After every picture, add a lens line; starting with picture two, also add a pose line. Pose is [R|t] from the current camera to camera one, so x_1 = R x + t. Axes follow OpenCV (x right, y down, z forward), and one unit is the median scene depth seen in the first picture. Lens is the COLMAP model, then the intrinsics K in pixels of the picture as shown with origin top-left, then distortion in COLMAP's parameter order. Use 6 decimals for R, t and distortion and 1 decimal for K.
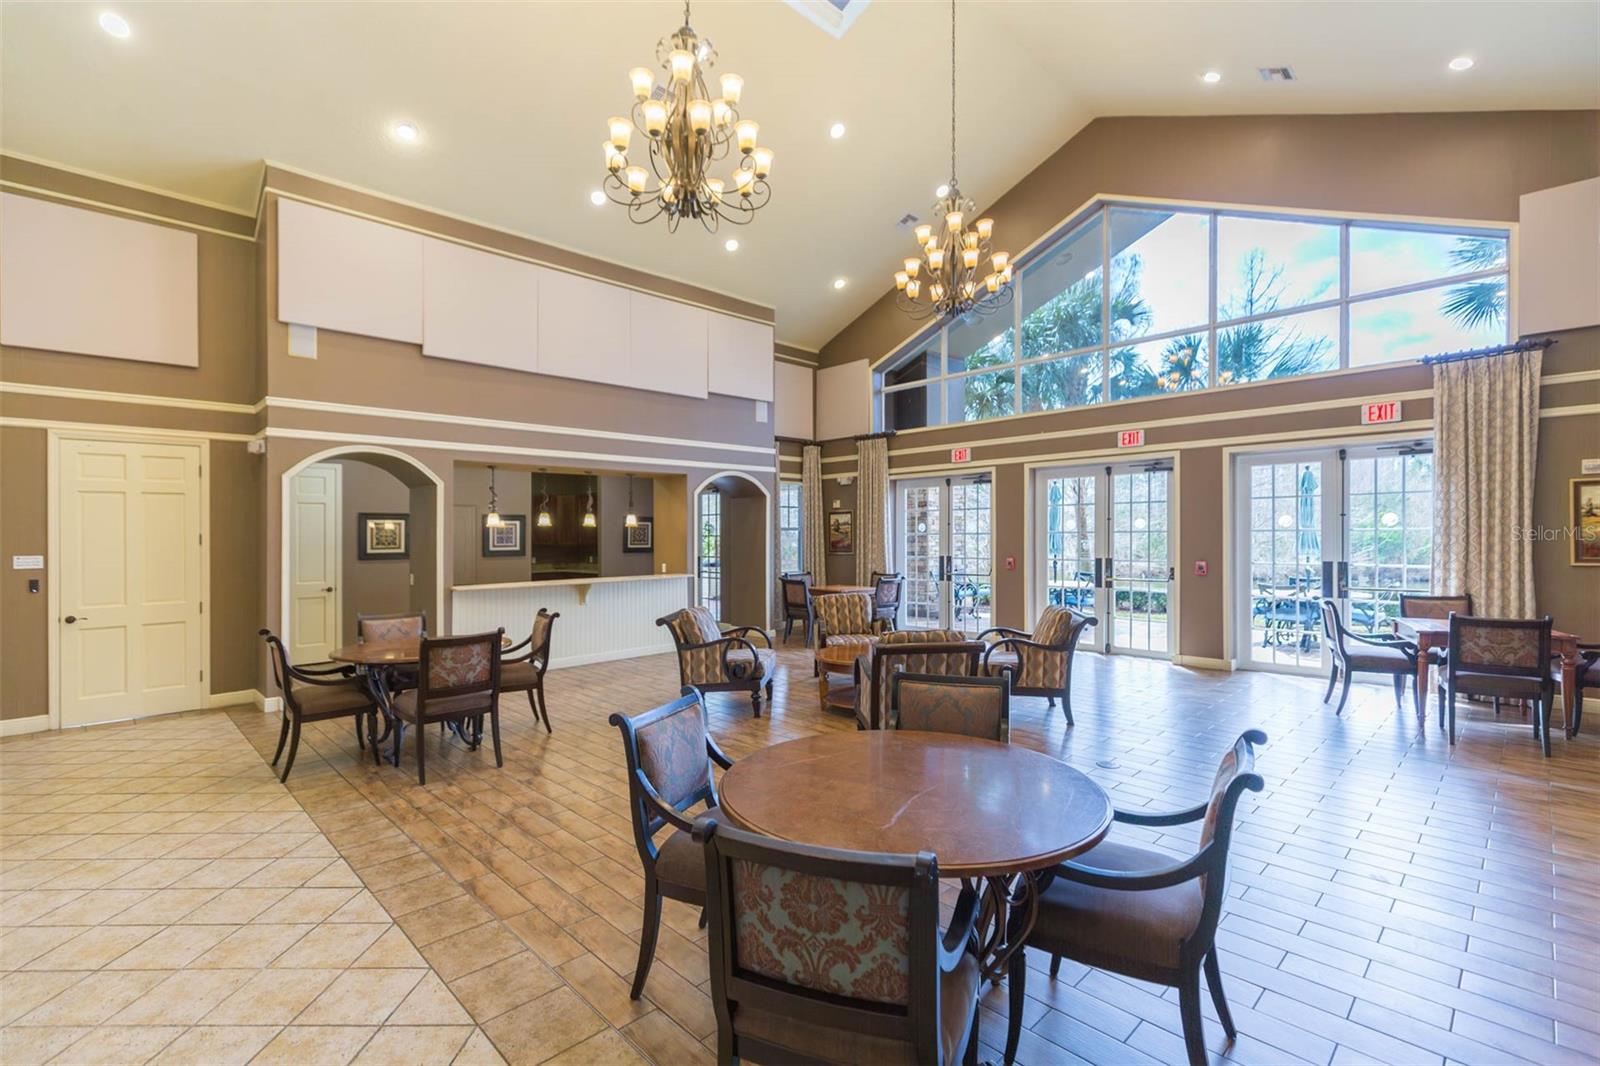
lens RADIAL K [[717.6, 0, 800.0], [0, 717.6, 533.0], [0, 0, 1]] dist [0.020965, -0.000355]
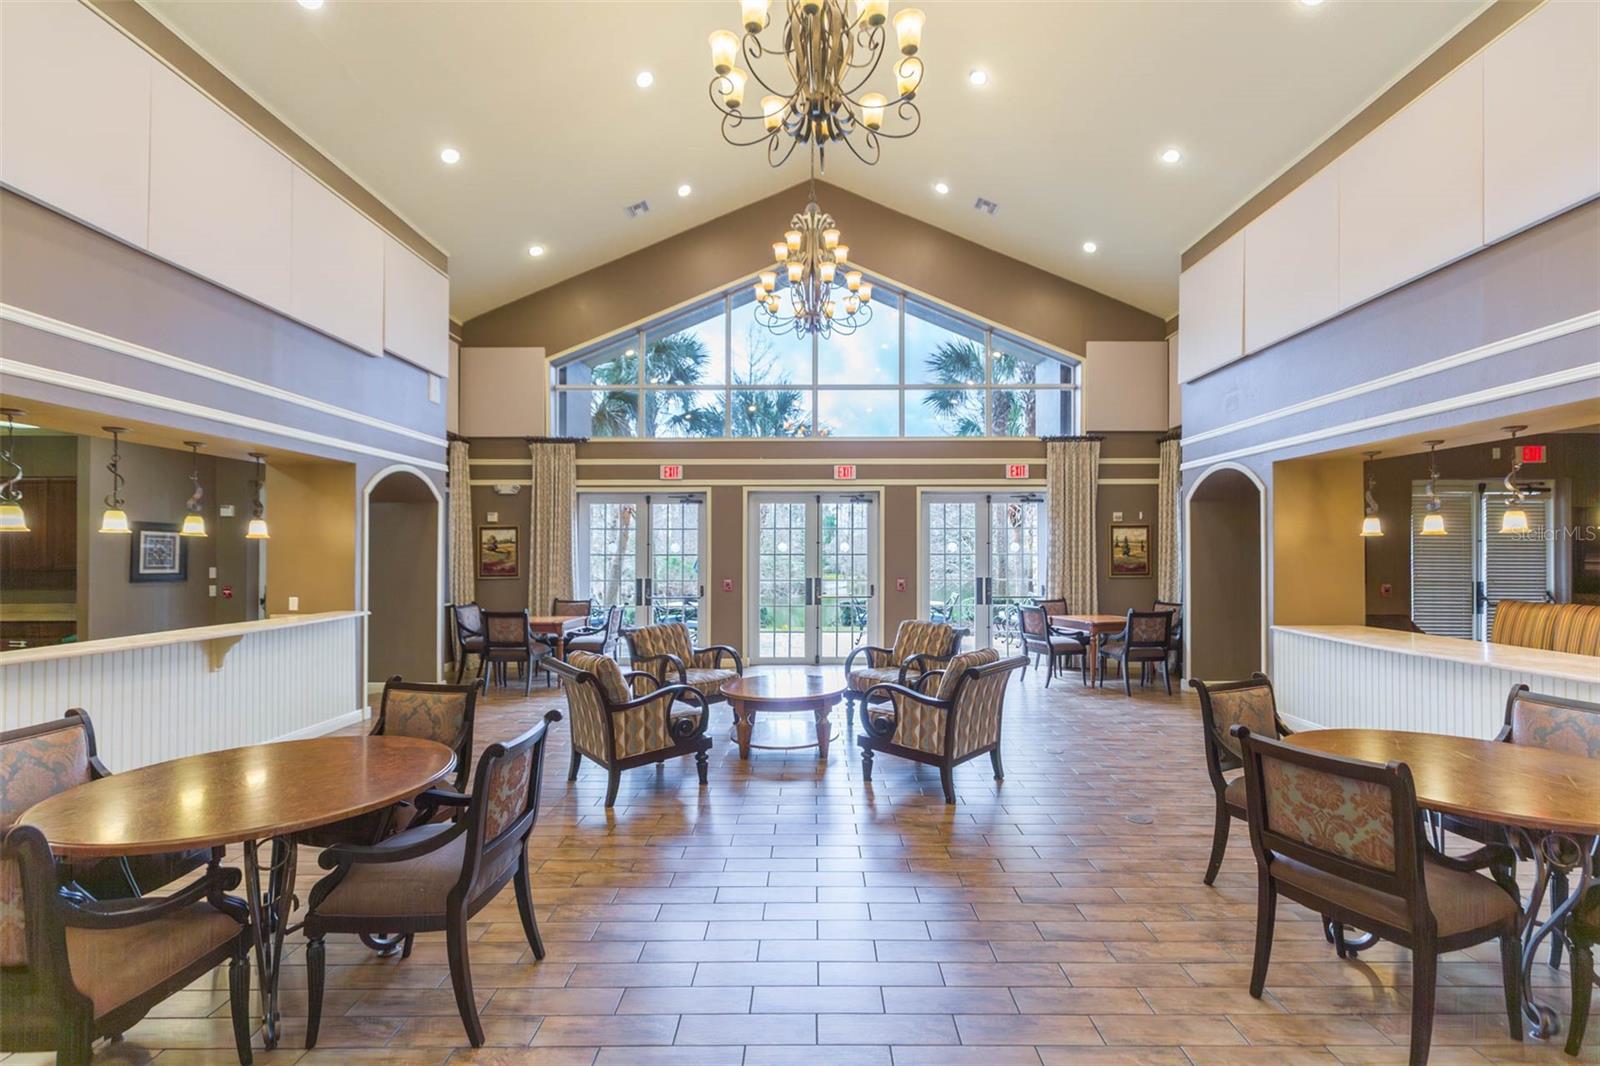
lens RADIAL K [[696.7, 0, 803.6], [0, 696.7, 554.7], [0, 0, 1]] dist [0.000880, -0.000009]
pose [[0.707233, 0.011358, 0.706889, -0.310618], [-0.006733, 0.999934, -0.009331, 0.008503], [-0.706949, 0.001839, 0.707263, 0.233364]]
